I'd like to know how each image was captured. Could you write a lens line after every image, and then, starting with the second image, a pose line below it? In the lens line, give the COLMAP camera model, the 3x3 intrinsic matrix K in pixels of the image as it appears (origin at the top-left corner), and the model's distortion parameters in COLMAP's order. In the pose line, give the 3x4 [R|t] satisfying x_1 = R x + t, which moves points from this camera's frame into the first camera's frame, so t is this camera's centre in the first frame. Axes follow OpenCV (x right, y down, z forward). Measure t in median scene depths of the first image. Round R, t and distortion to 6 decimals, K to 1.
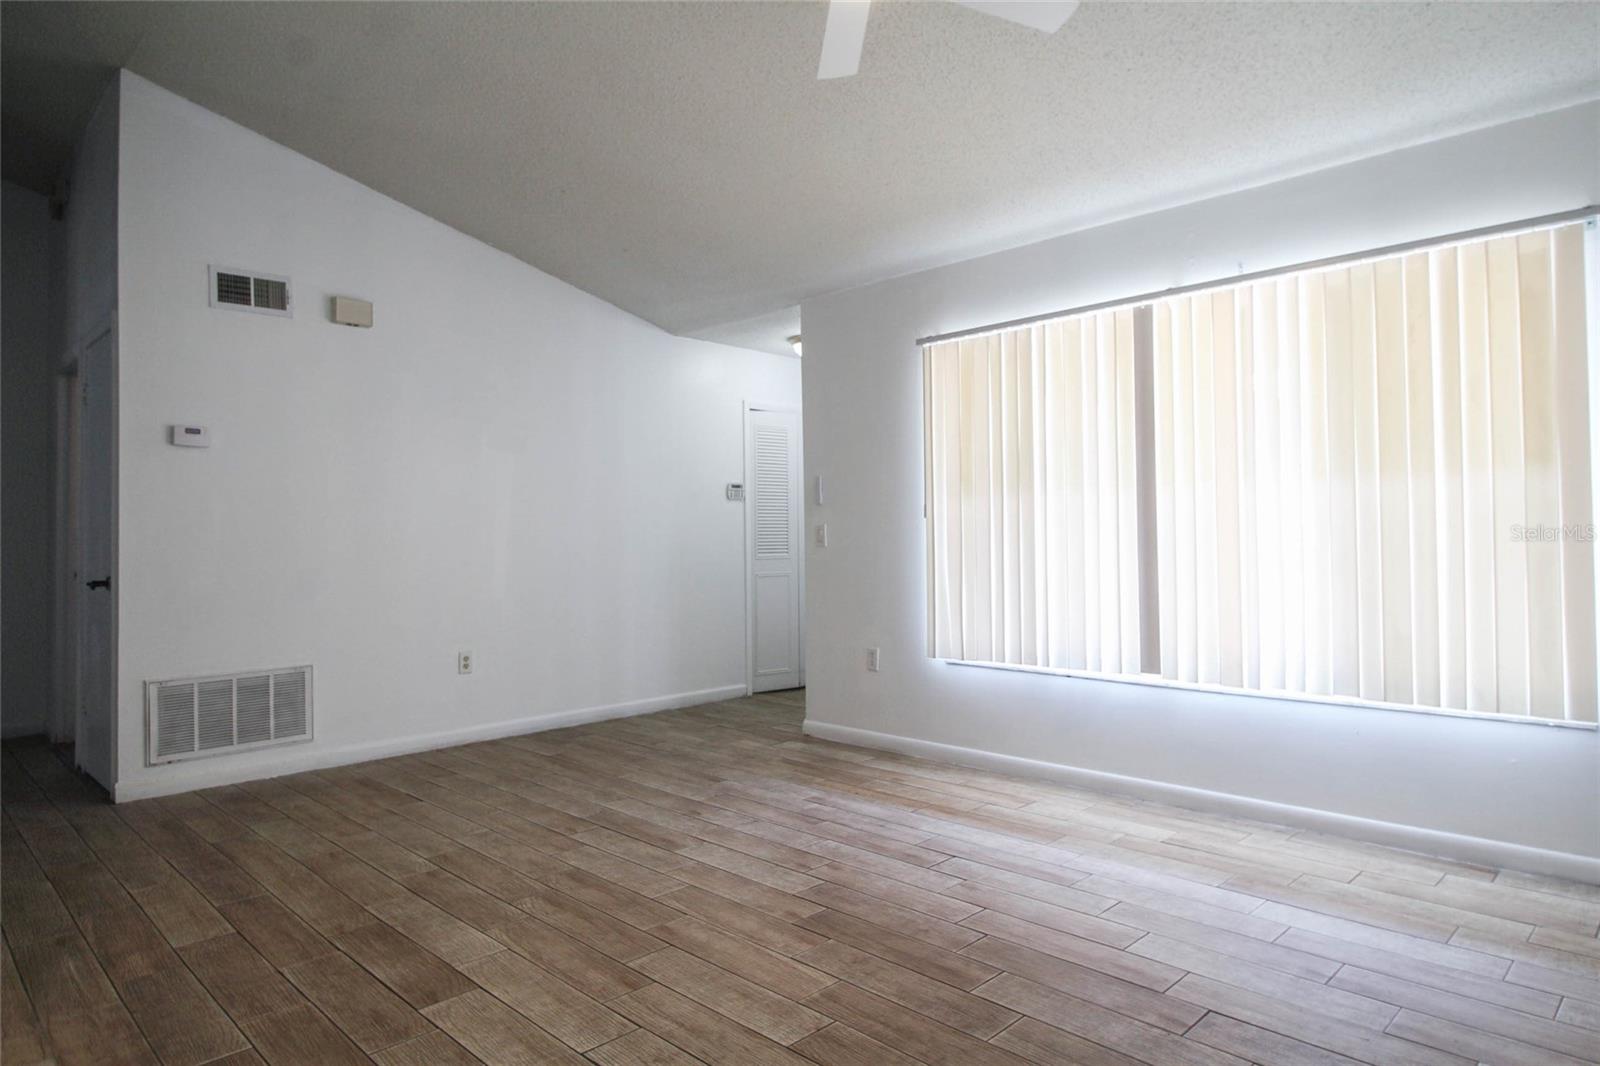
lens RADIAL K [[954.4, 0, 799.7], [0, 954.4, 529.6], [0, 0, 1]] dist [0.004418, -0.000290]
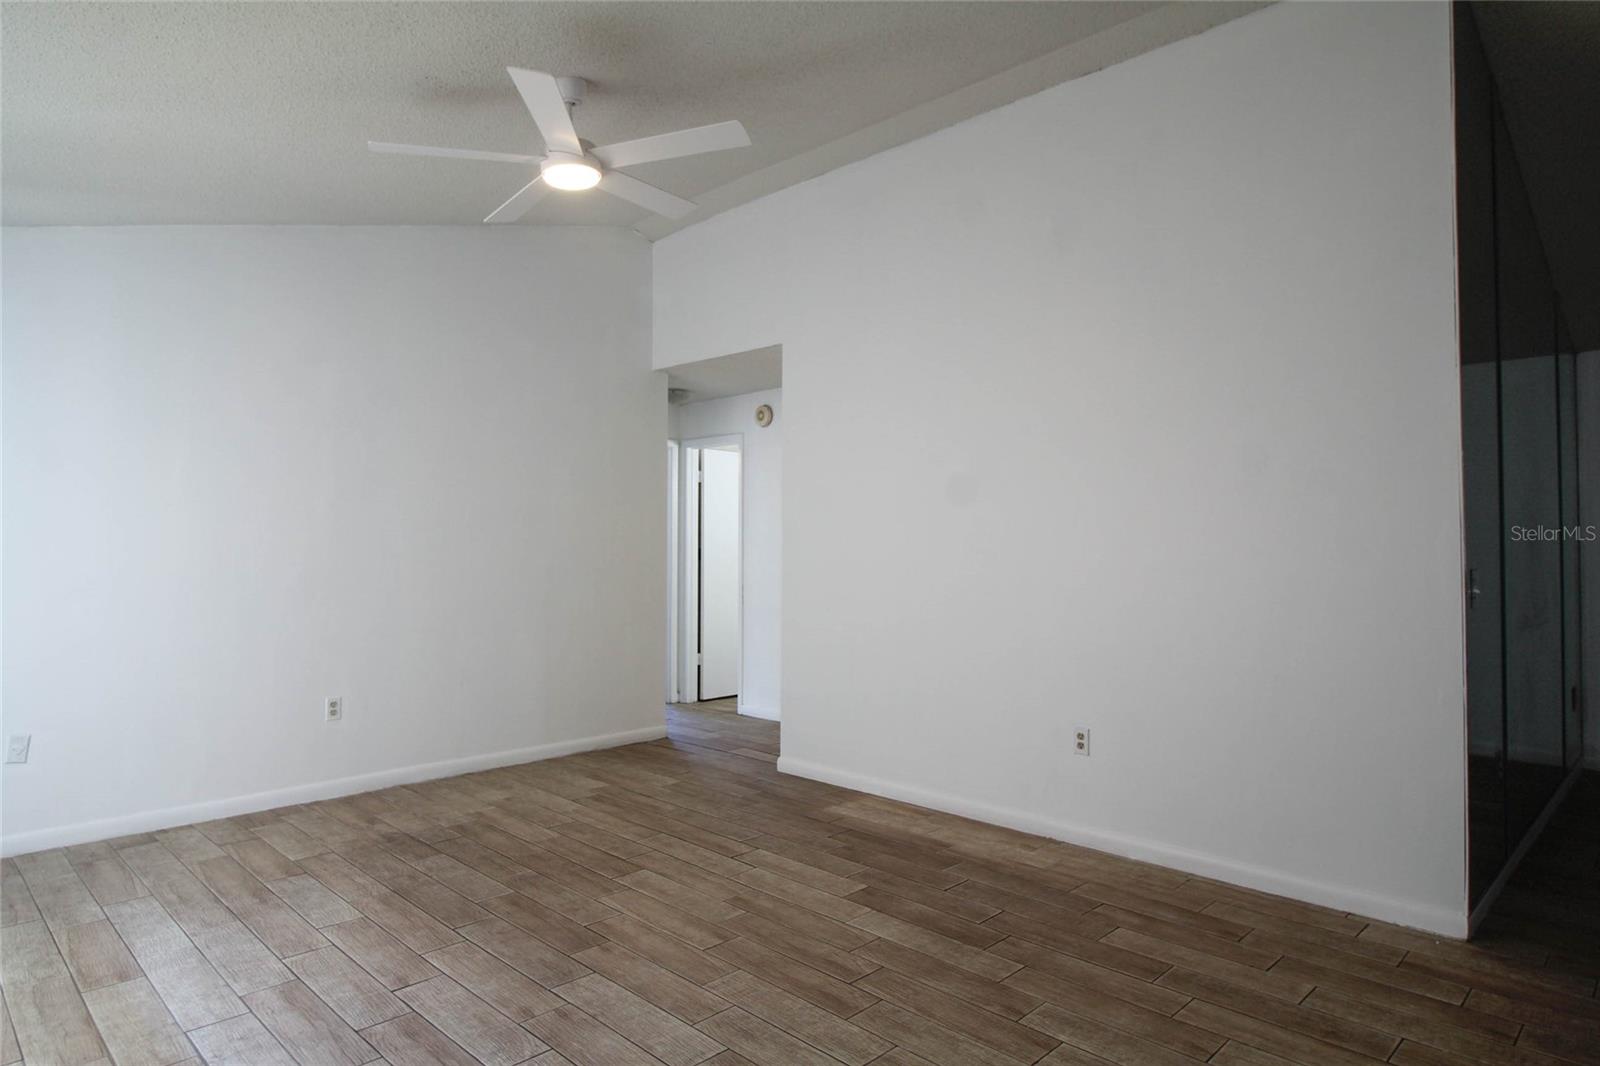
lens RADIAL K [[954.4, 0, 799.9], [0, 954.4, 535.5], [0, 0, 1]] dist [0.004418, -0.000290]
pose [[-0.999959, 0.007830, -0.004614, -0.229761], [0.007929, 0.999727, -0.021999, -0.040364], [0.004441, -0.022034, -0.999747, 2.126704]]
